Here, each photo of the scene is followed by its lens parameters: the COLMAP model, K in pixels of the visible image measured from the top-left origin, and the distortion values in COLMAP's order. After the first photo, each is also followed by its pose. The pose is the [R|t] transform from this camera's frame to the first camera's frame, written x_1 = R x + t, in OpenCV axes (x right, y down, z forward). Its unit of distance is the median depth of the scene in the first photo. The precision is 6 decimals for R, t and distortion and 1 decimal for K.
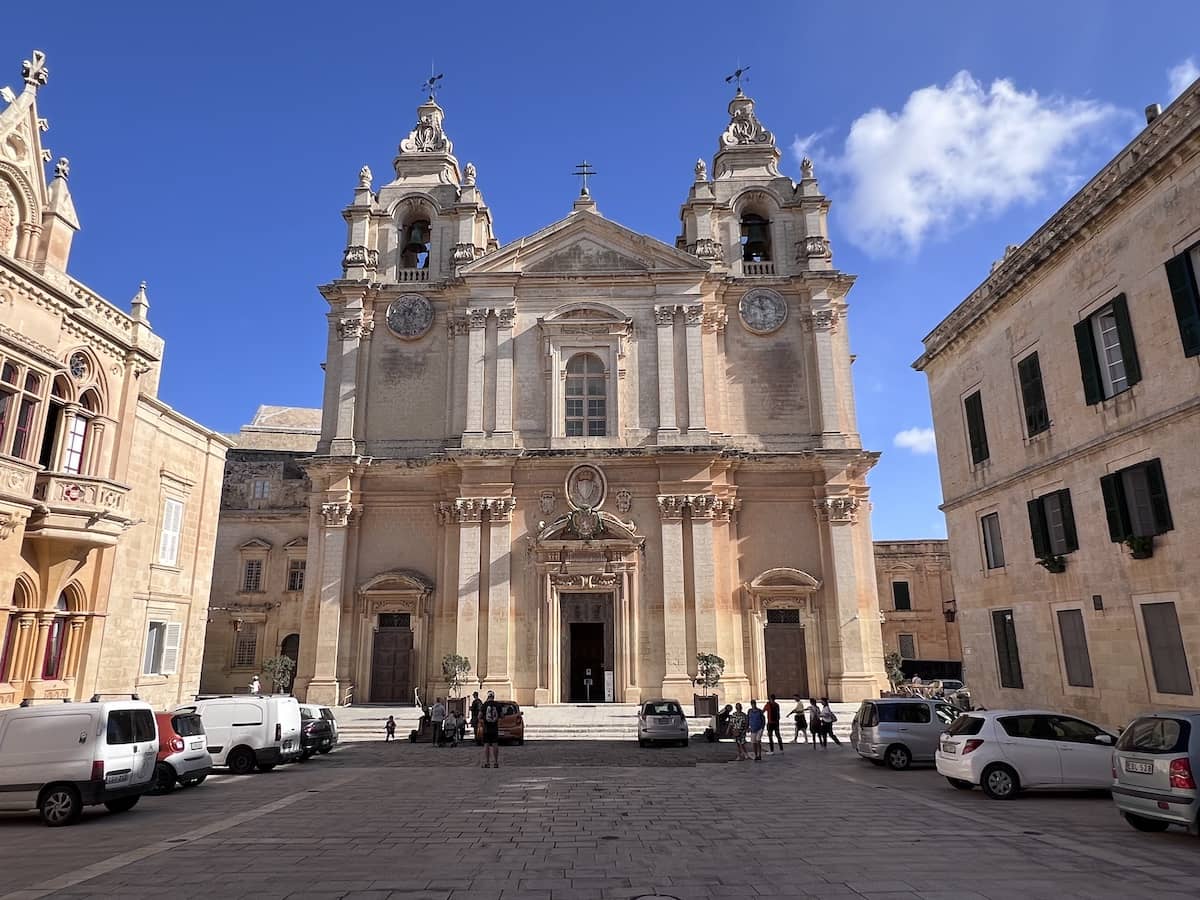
lens RADIAL K [[743.1, 0, 597.2], [0, 743.1, 467.5], [0, 0, 1]] dist [0.006770, 0.000682]
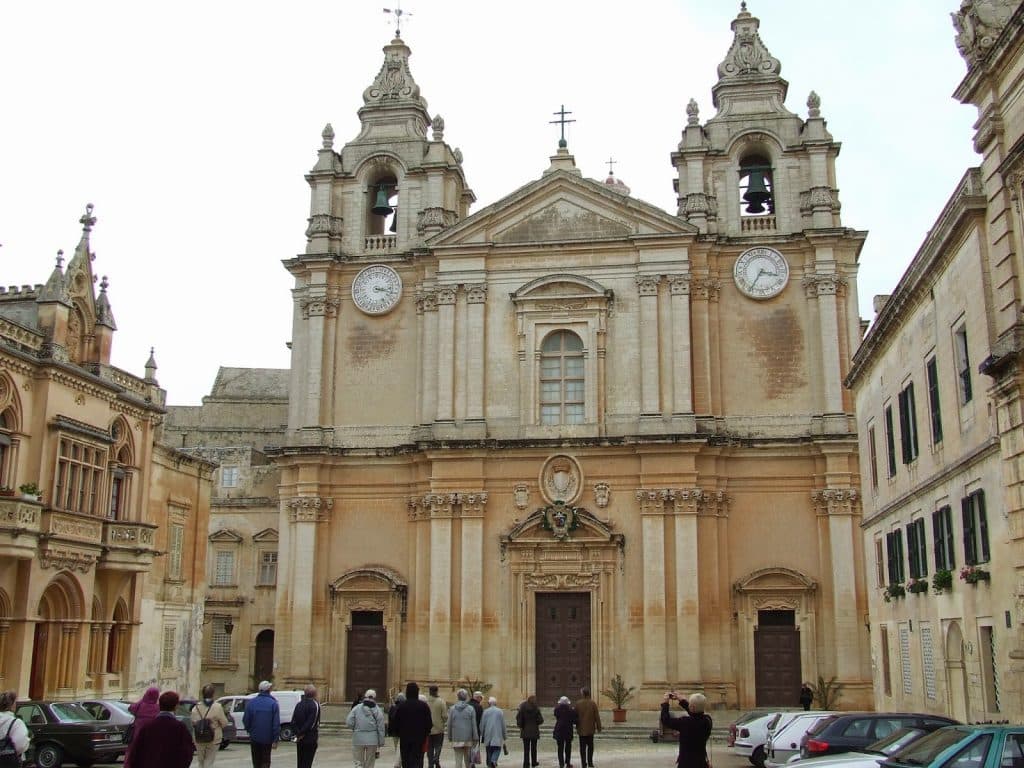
lens RADIAL K [[1079.9, 0, 512.0], [0, 1079.9, 384.0], [0, 0, 1]] dist [-0.053956, 0.007181]
pose [[0.989617, -0.022335, -0.141986, 0.109949], [0.023182, 0.999722, 0.004319, -0.093540], [0.141850, -0.007565, 0.989859, -0.328560]]
